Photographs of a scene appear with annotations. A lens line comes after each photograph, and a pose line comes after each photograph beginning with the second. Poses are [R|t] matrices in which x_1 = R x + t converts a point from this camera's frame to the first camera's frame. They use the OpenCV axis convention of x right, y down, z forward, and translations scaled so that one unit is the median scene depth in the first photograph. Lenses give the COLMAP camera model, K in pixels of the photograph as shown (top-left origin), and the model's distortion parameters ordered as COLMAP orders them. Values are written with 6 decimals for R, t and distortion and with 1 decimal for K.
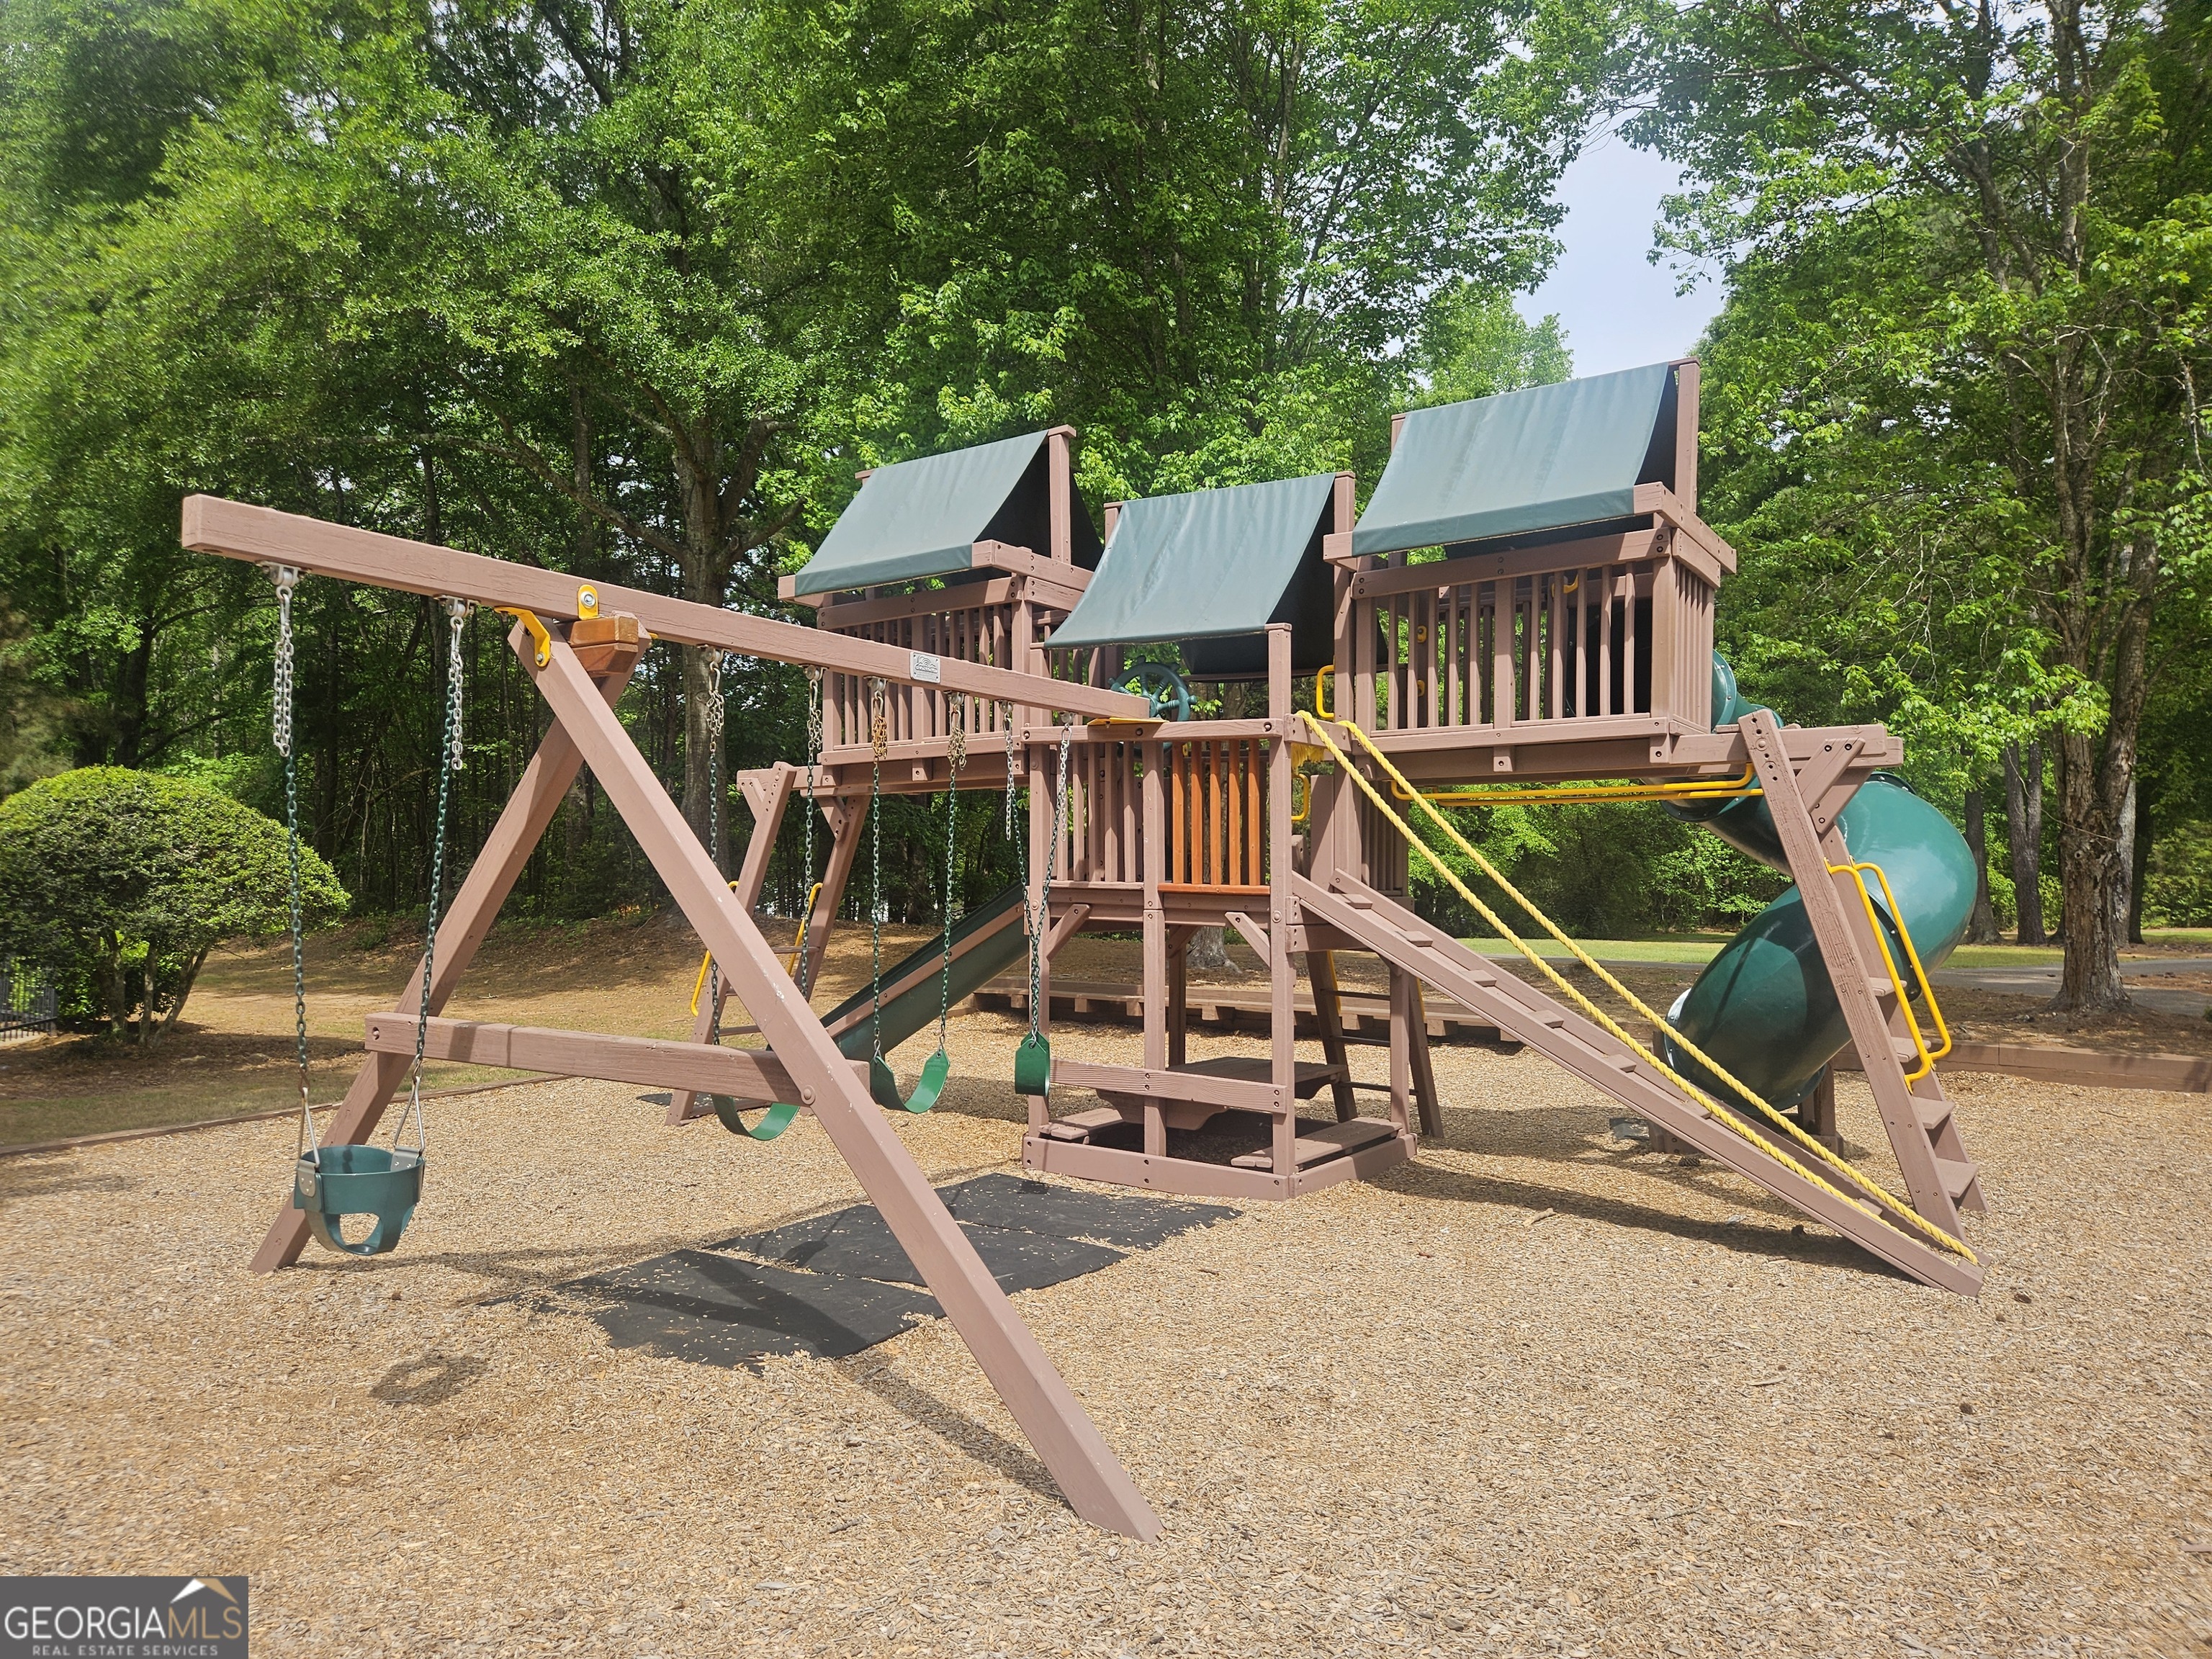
lens RADIAL K [[1498.5, 0, 1105.2], [0, 1498.5, 841.0], [0, 0, 1]] dist [0.053898, -0.001845]
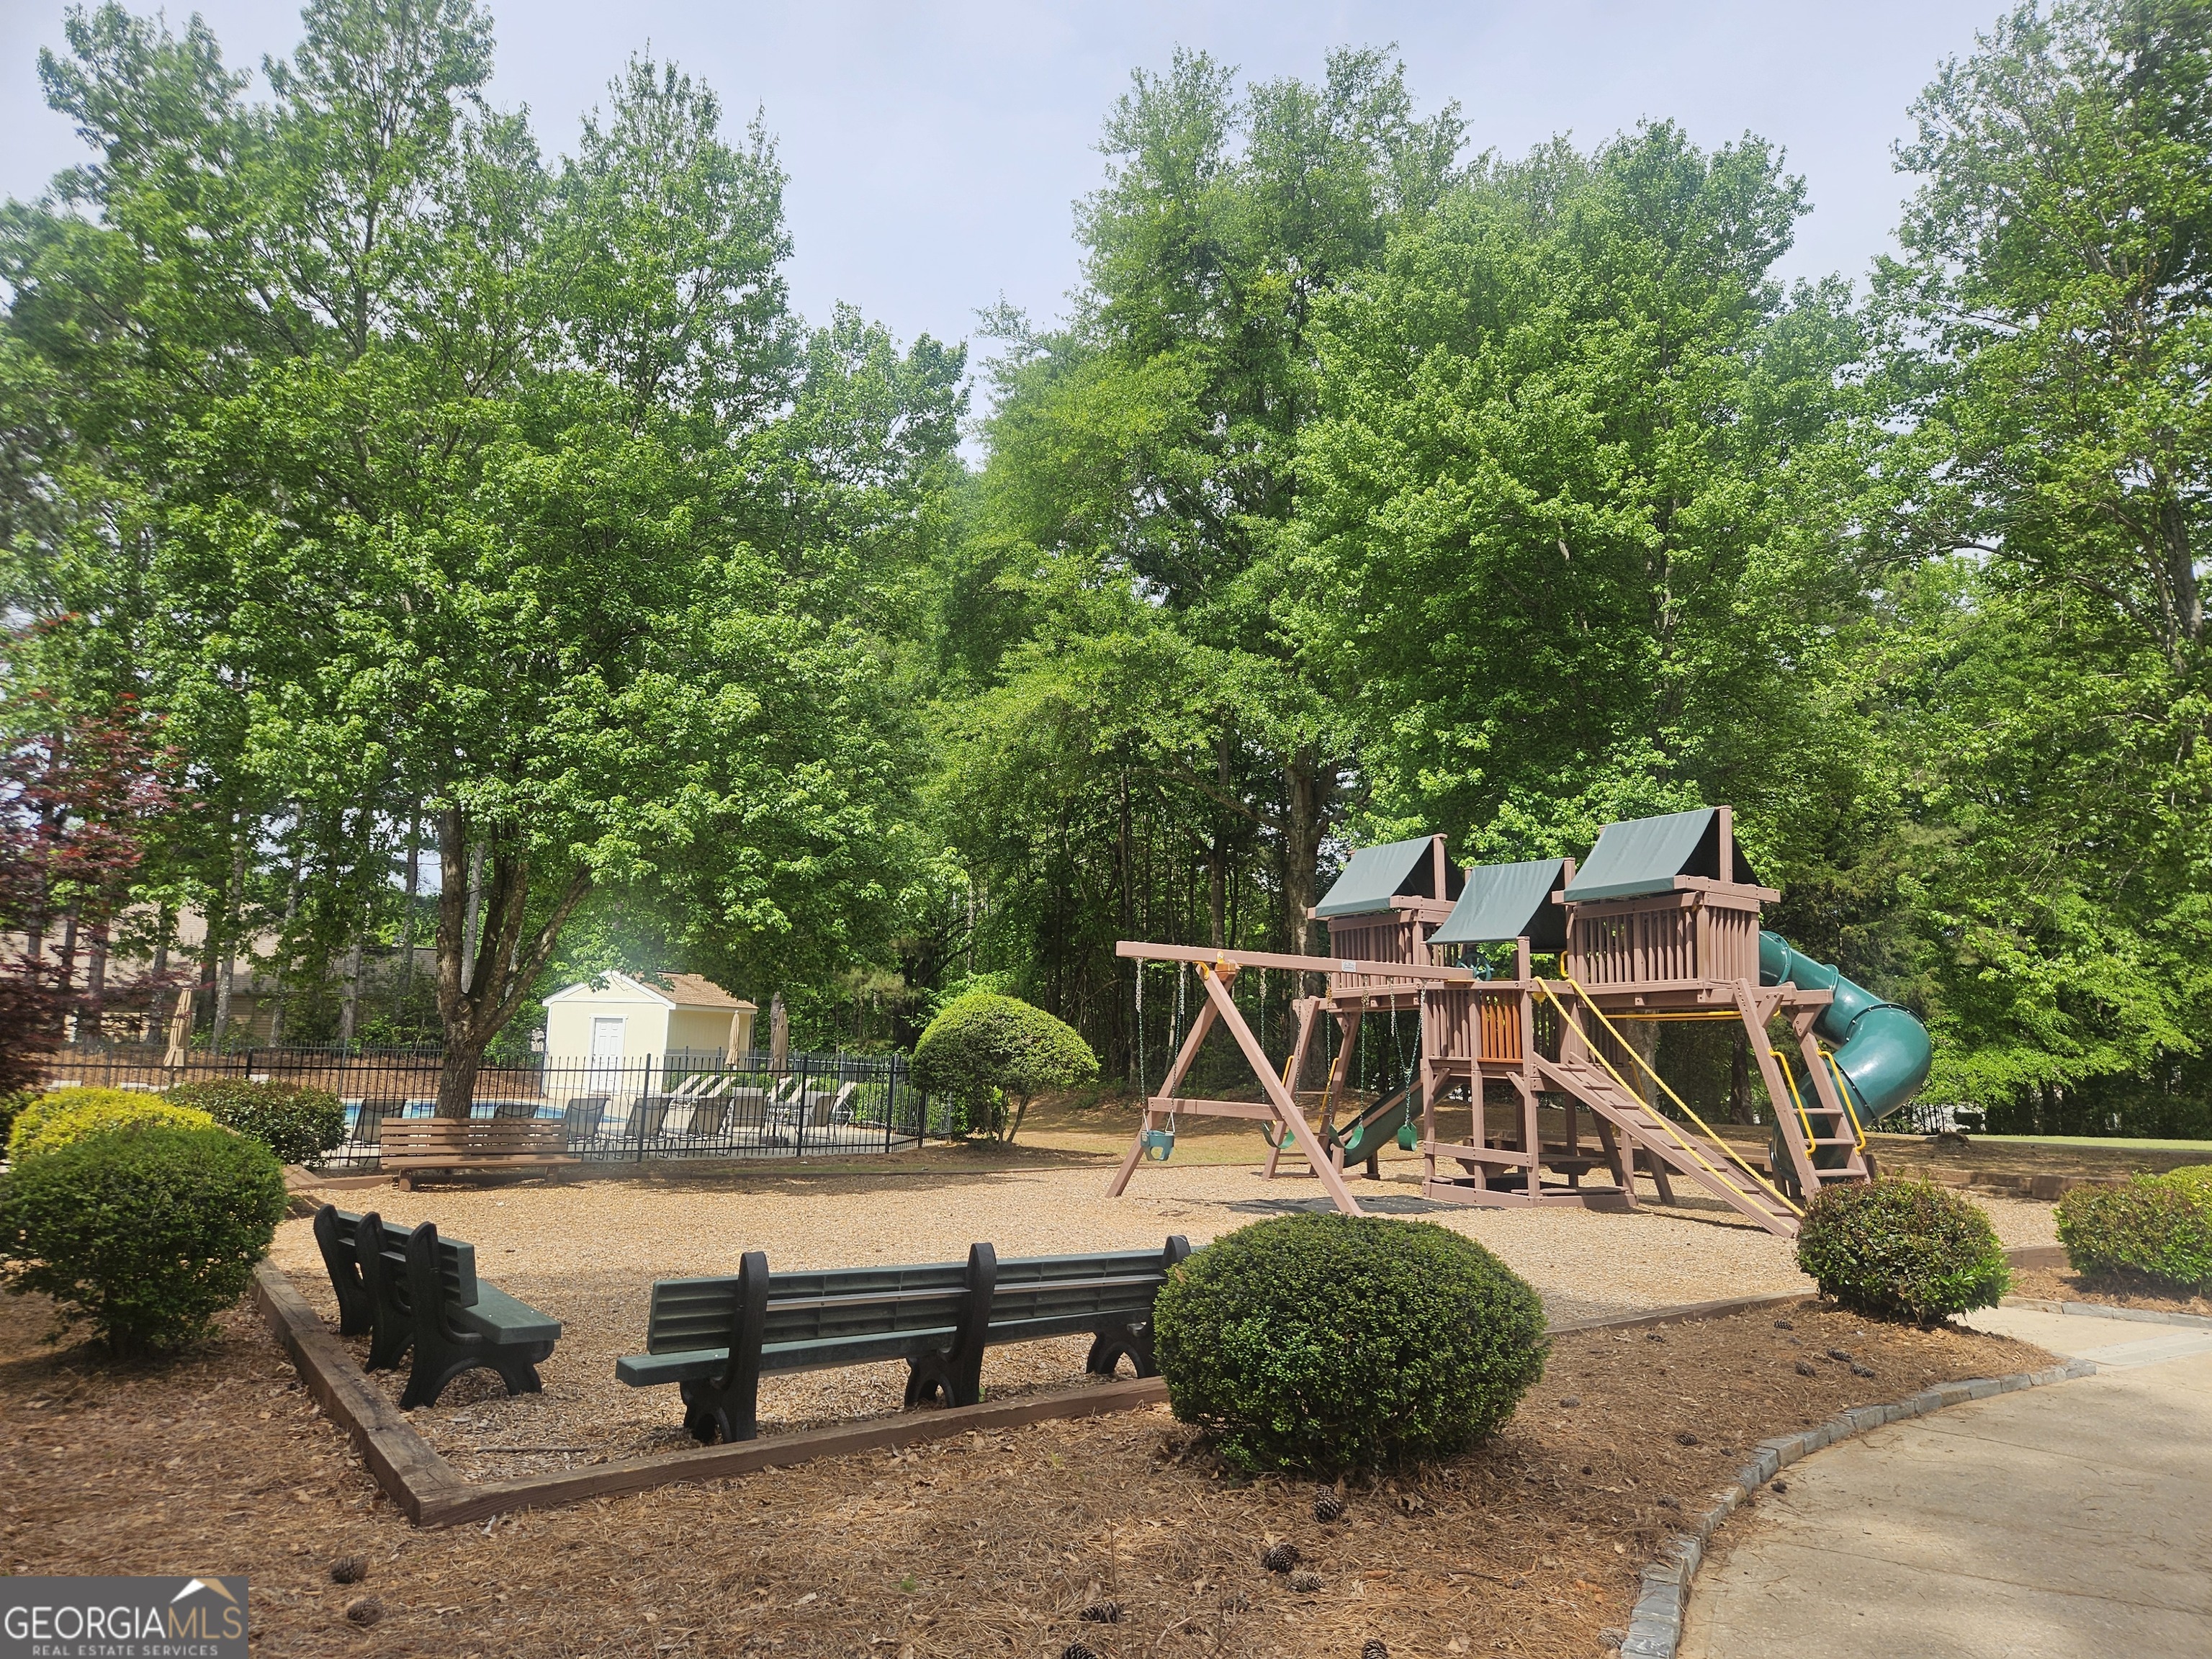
lens RADIAL K [[1498.5, 0, 1105.2], [0, 1498.5, 841.0], [0, 0, 1]] dist [0.053898, -0.001845]
pose [[0.915007, -0.047655, -0.400613, 0.407789], [-0.003056, 0.992152, -0.125001, -0.007665], [0.403426, 0.115601, 0.907680, -1.138737]]
